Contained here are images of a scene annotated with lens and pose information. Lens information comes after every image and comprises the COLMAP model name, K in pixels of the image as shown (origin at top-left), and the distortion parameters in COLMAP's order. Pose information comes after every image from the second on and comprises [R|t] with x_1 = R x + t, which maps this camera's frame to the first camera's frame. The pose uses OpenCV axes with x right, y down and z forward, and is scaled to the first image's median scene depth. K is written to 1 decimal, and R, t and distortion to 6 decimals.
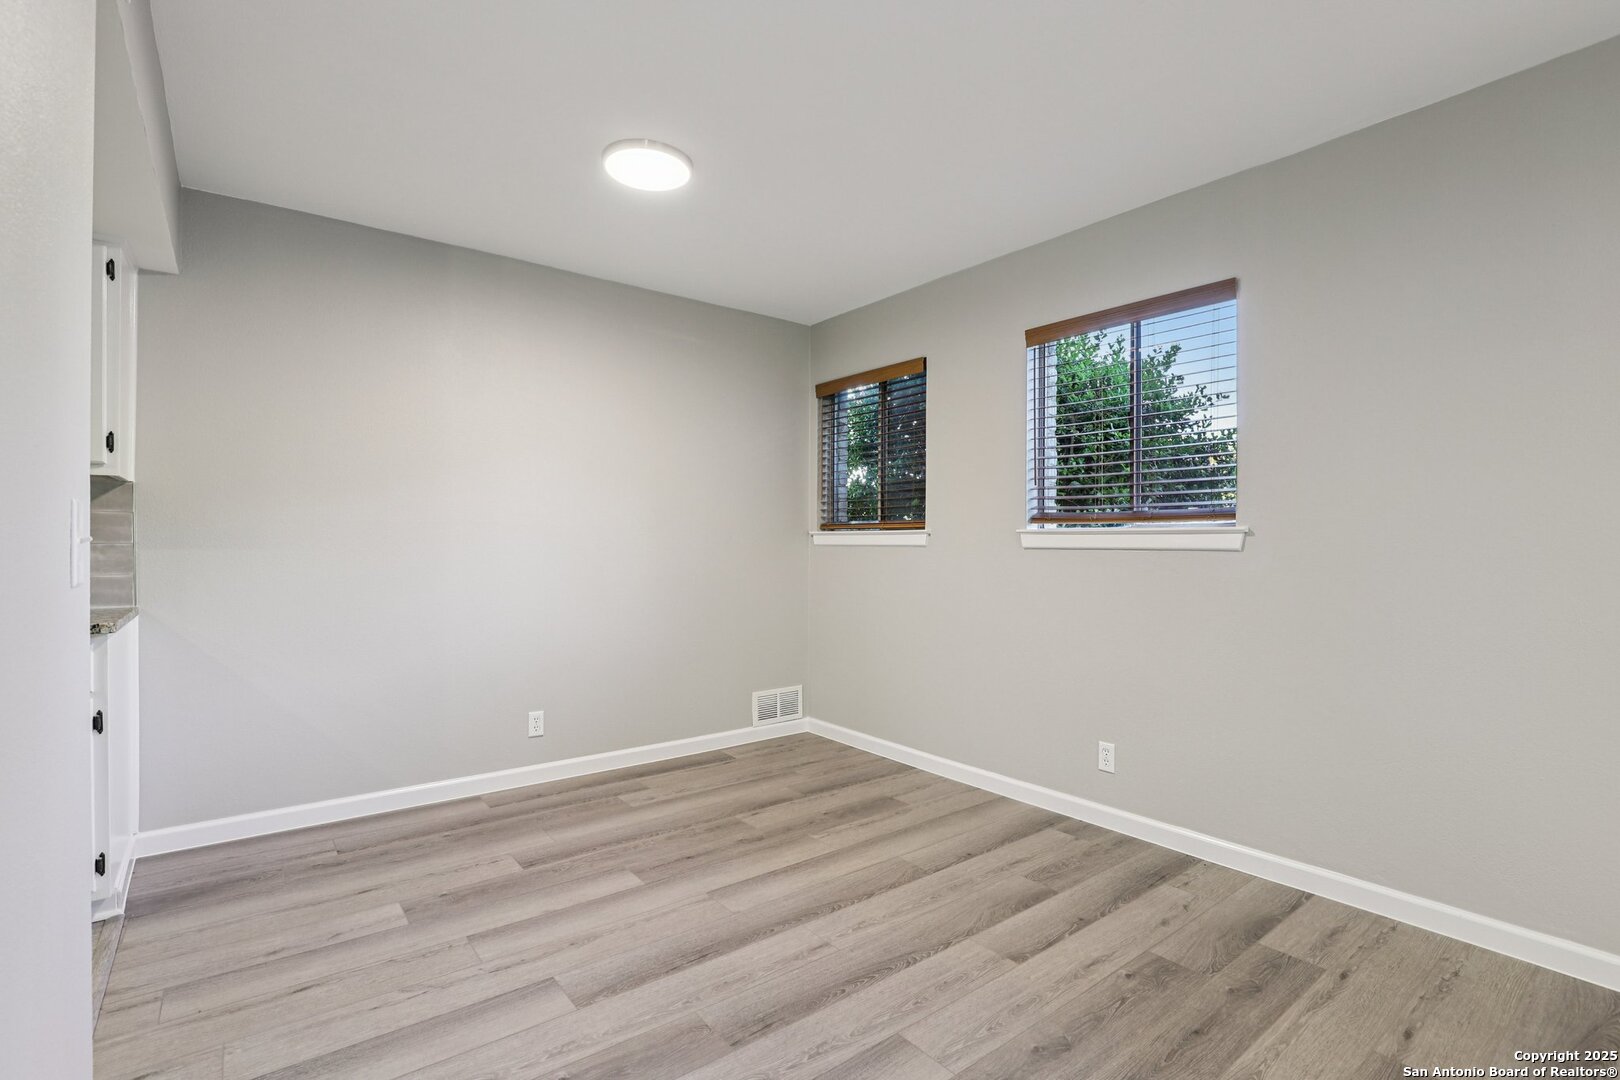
lens RADIAL K [[747.1, 0, 817.1], [0, 747.1, 545.9], [0, 0, 1]] dist [-0.035856, 0.007373]
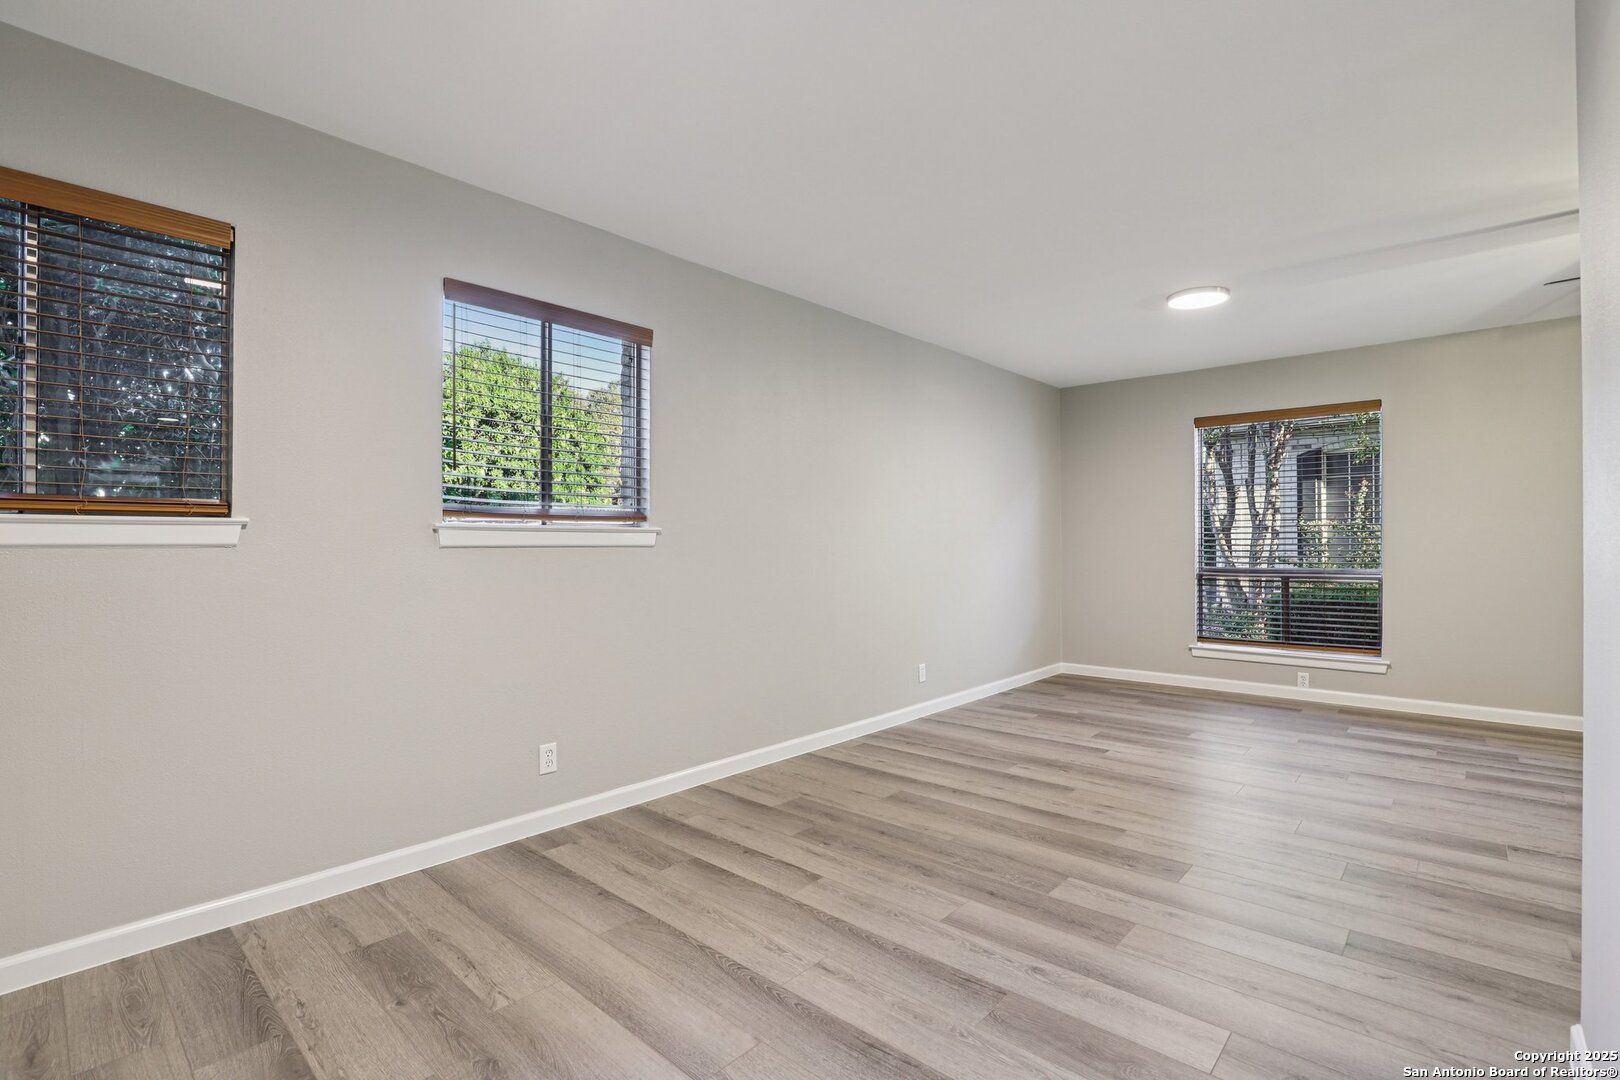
lens RADIAL K [[747.1, 0, 825.9], [0, 747.1, 549.4], [0, 0, 1]] dist [-0.035856, 0.007373]
pose [[-0.172051, -0.011609, 0.985020, -0.661317], [0.006316, 0.999897, 0.012888, -0.002663], [-0.985068, 0.008438, -0.171960, 0.833086]]
